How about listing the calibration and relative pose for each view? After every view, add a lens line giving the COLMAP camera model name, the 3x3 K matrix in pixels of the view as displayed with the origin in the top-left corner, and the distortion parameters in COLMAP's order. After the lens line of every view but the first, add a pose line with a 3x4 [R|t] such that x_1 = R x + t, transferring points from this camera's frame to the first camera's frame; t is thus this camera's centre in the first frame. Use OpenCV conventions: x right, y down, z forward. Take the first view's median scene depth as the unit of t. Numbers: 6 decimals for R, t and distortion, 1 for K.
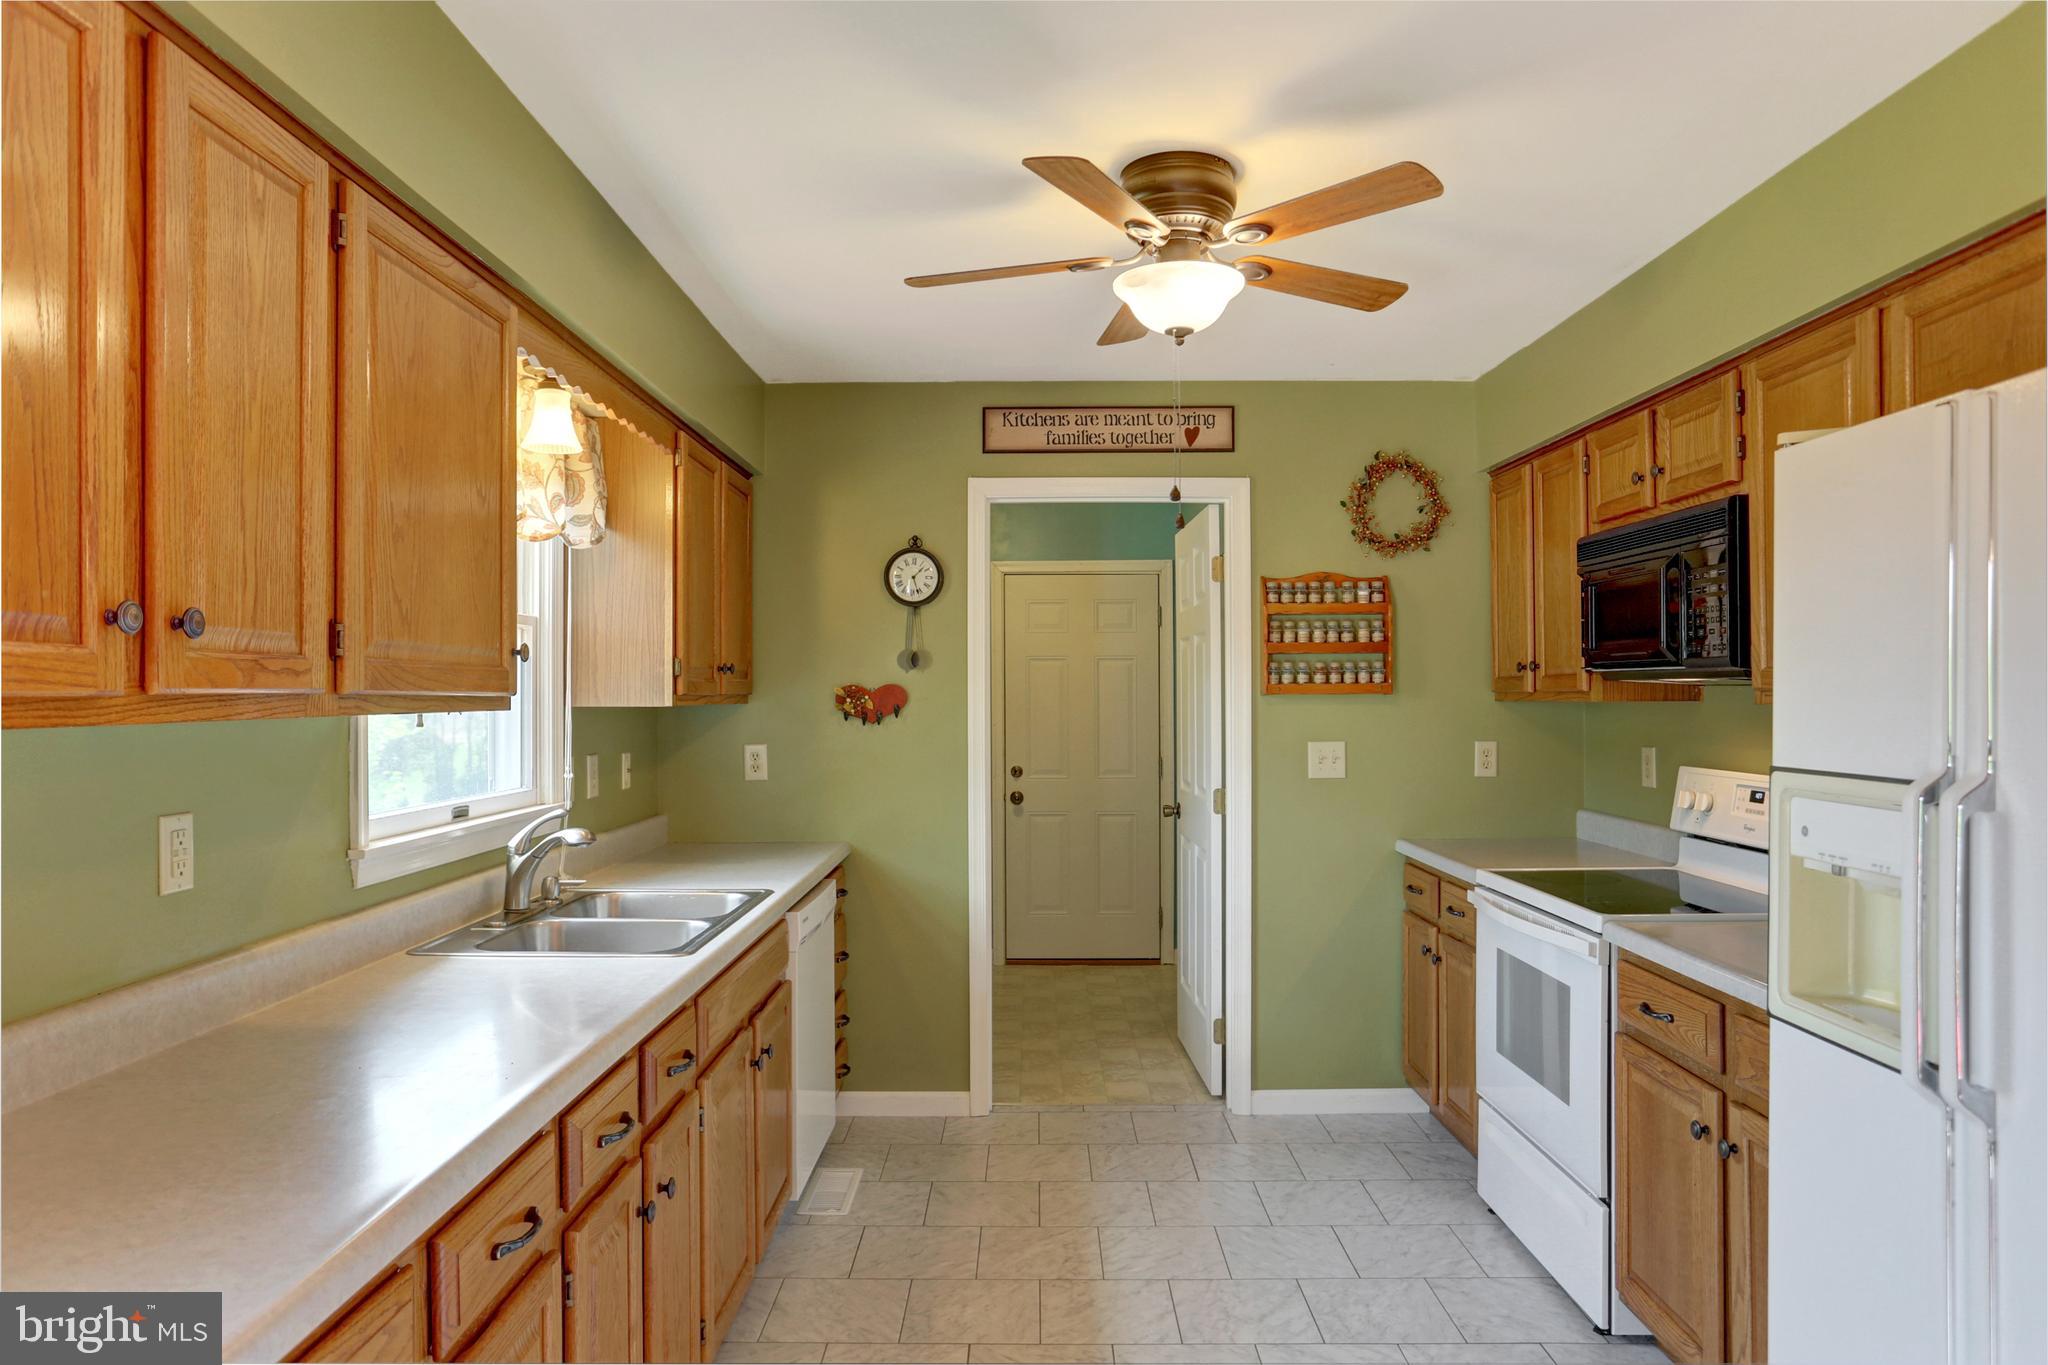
lens RADIAL K [[1288.0, 0, 1015.6], [0, 1288.0, 684.3], [0, 0, 1]] dist [-0.057013, 0.059383]
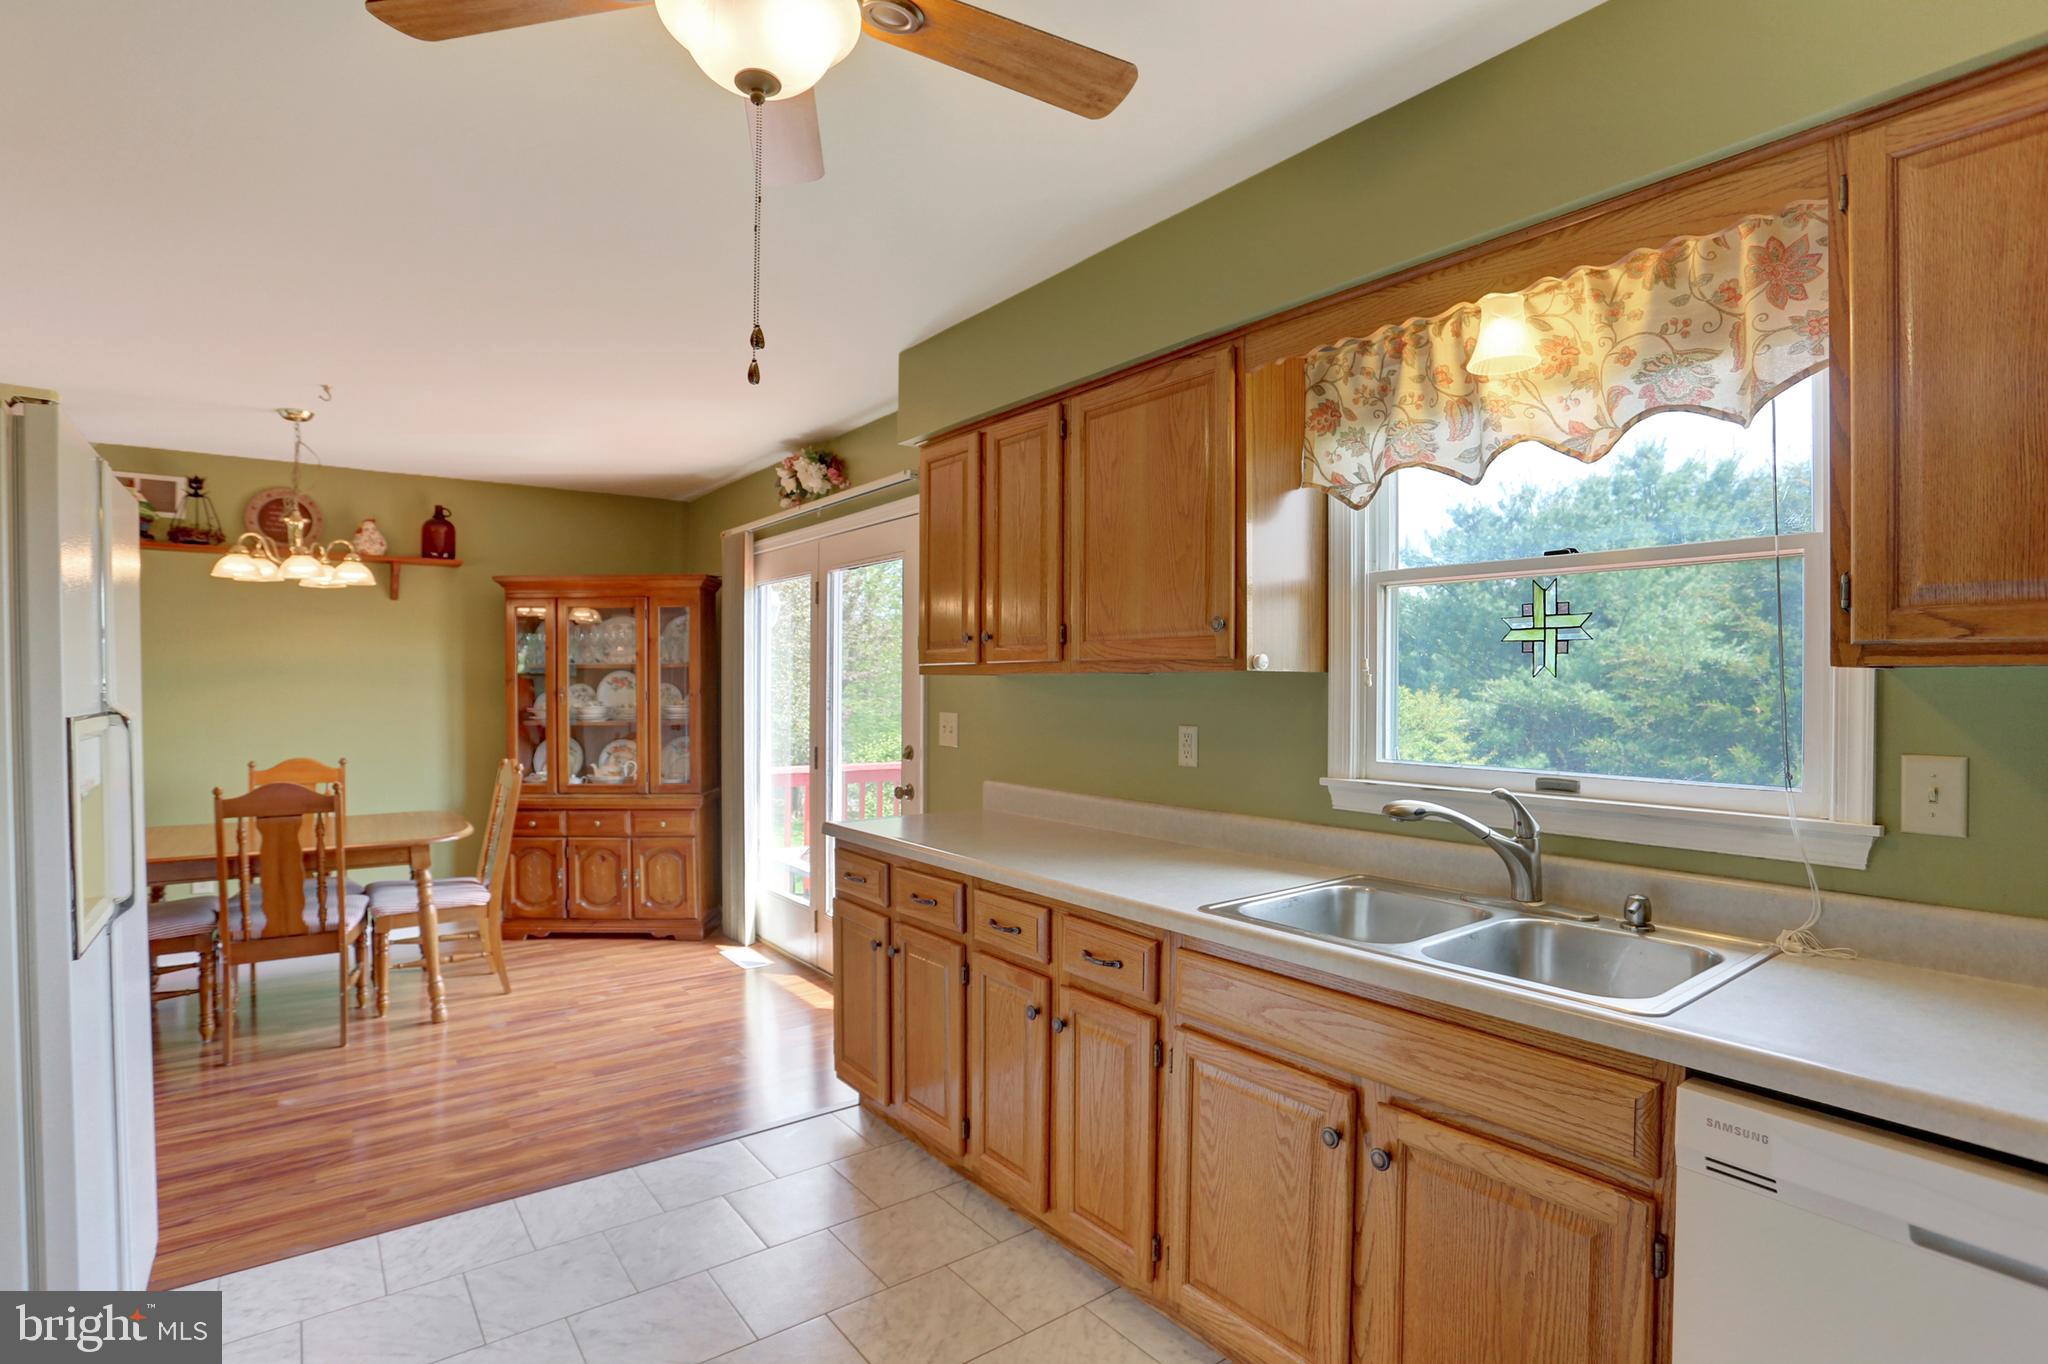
lens RADIAL K [[1010.7, 0, 1024.0], [0, 1010.7, 682.0], [0, 0, 1]] dist [-0.083264, 0.039824]
pose [[-0.789141, 0.001935, -0.614209, 0.200138], [0.006031, 0.999971, -0.004599, 0.019120], [0.614182, -0.007333, -0.789130, 0.897073]]
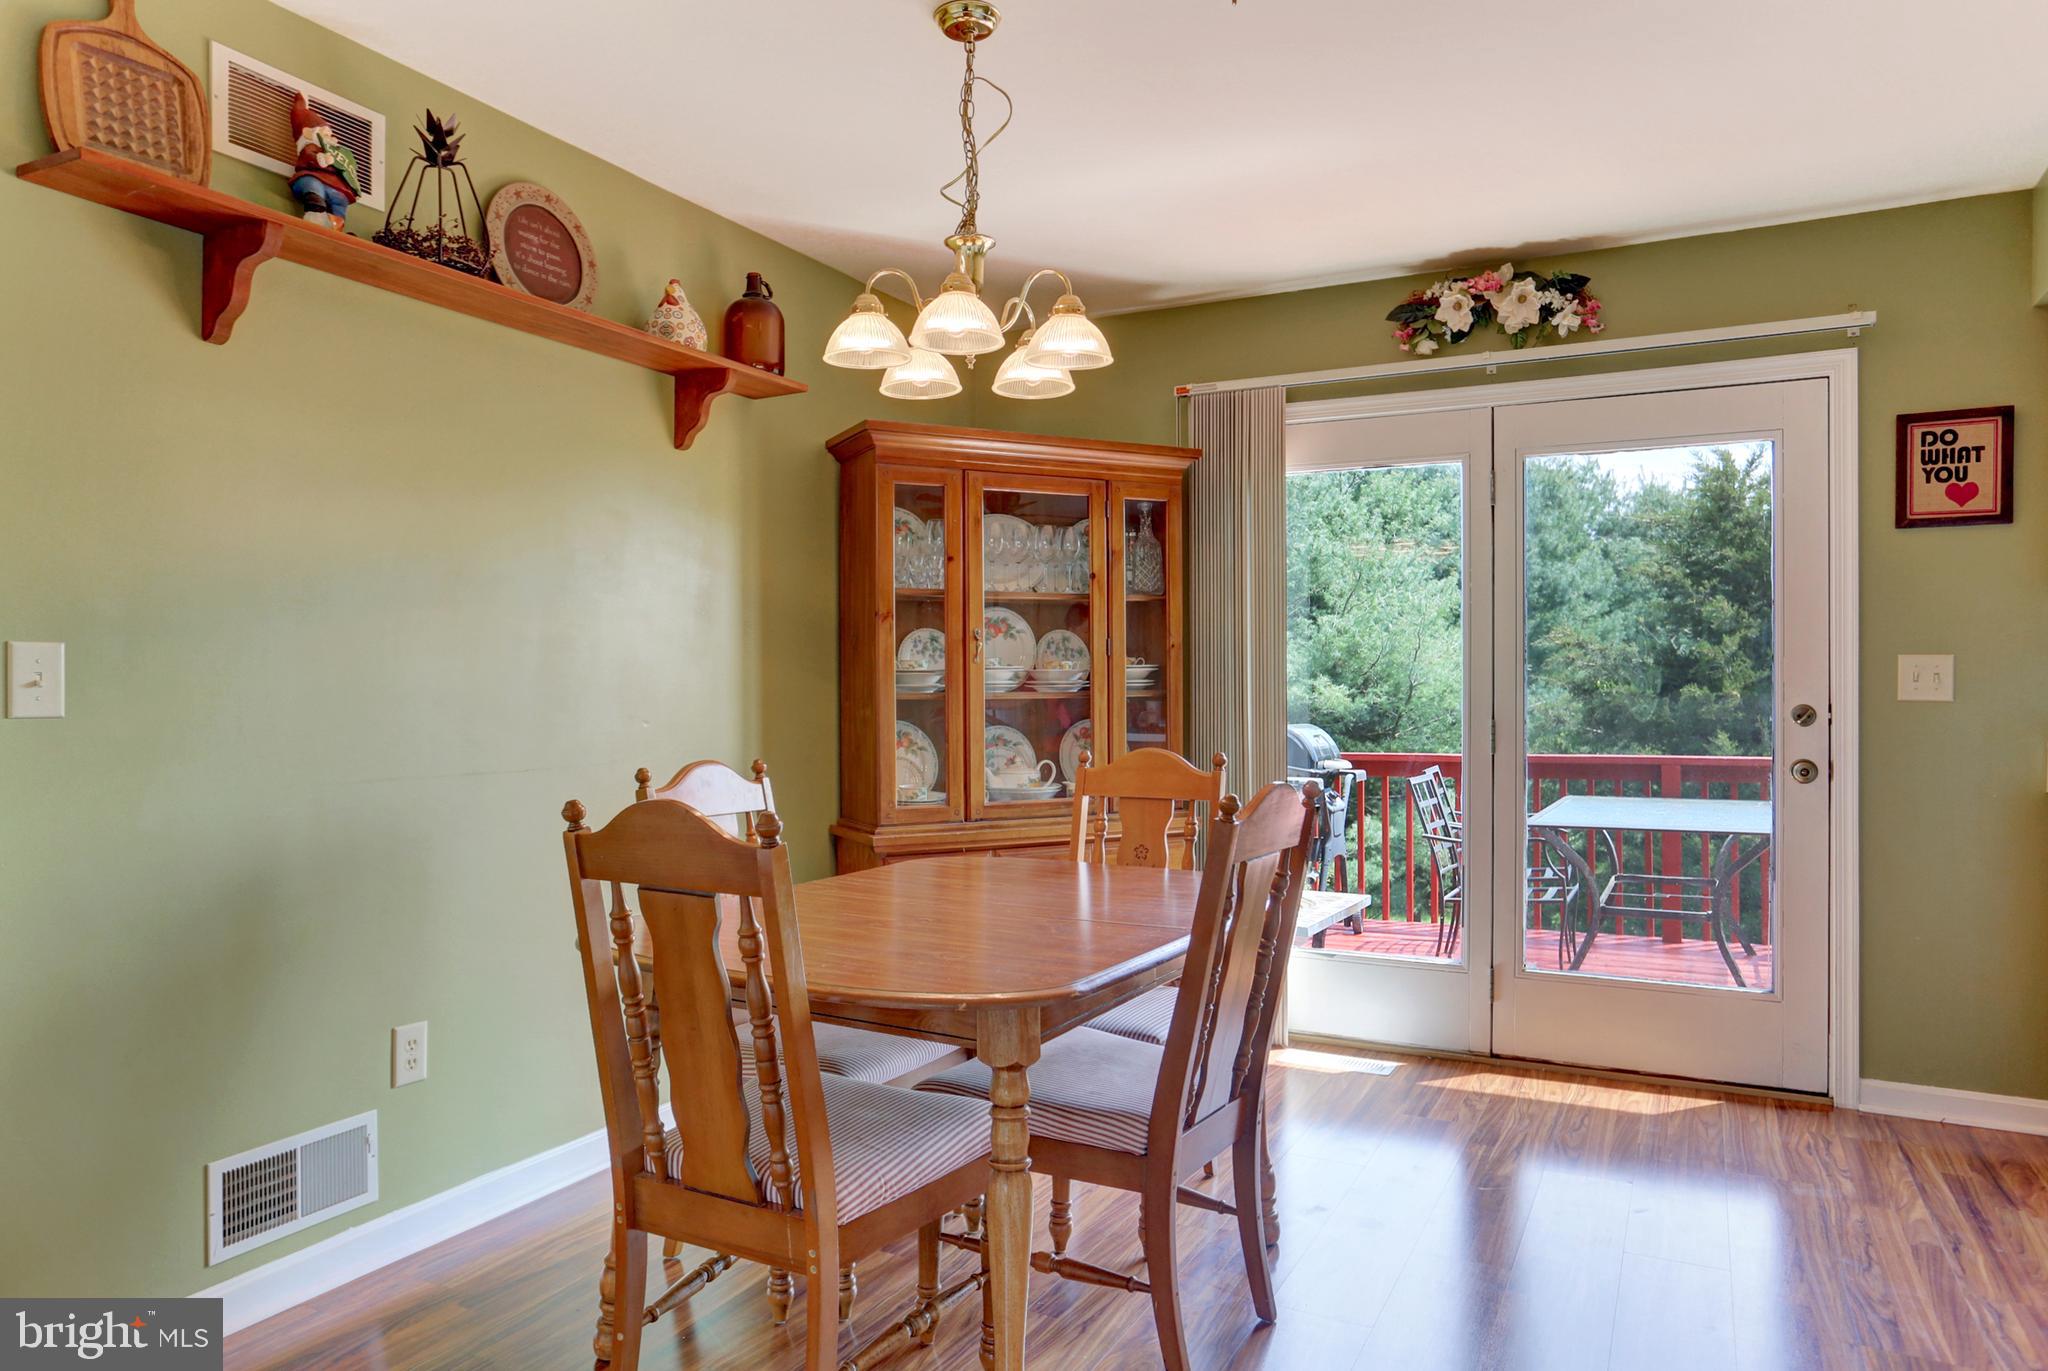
lens RADIAL K [[1288.0, 0, 1015.6], [0, 1288.0, 687.3], [0, 0, 1]] dist [-0.057013, 0.059383]
pose [[-0.453943, 0.001649, -0.891029, 0.688409], [0.009557, 0.999950, -0.003018, 0.059199], [0.890980, -0.009885, -0.453936, 0.006548]]
